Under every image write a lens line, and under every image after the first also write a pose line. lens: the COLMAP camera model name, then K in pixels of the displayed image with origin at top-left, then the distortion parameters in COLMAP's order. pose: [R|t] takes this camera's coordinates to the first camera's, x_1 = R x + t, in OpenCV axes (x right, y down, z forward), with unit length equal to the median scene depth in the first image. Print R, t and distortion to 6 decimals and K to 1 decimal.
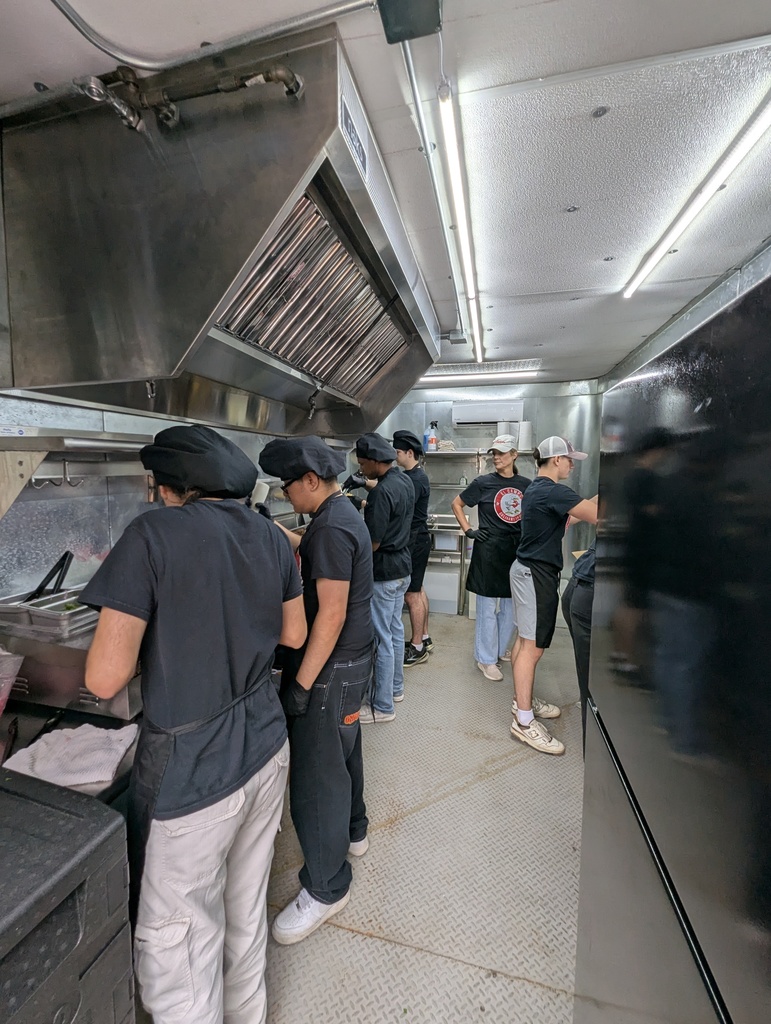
lens RADIAL K [[431.6, 0, 375.9], [0, 431.6, 510.0], [0, 0, 1]] dist [0.011587, -0.003771]
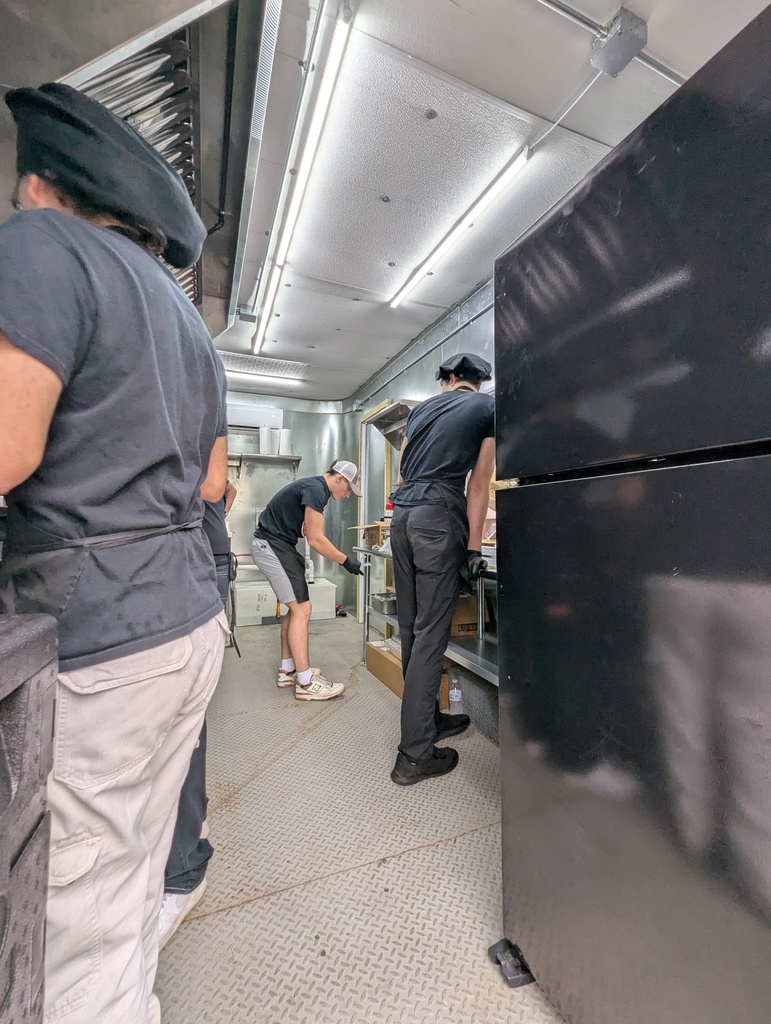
lens RADIAL K [[431.6, 0, 375.9], [0, 431.6, 510.0], [0, 0, 1]] dist [0.011587, -0.003771]
pose [[0.802704, 0.017257, 0.596128, -0.246270], [0.055349, 0.993111, -0.103278, 0.266520], [-0.593804, 0.115897, 0.796219, 0.093477]]
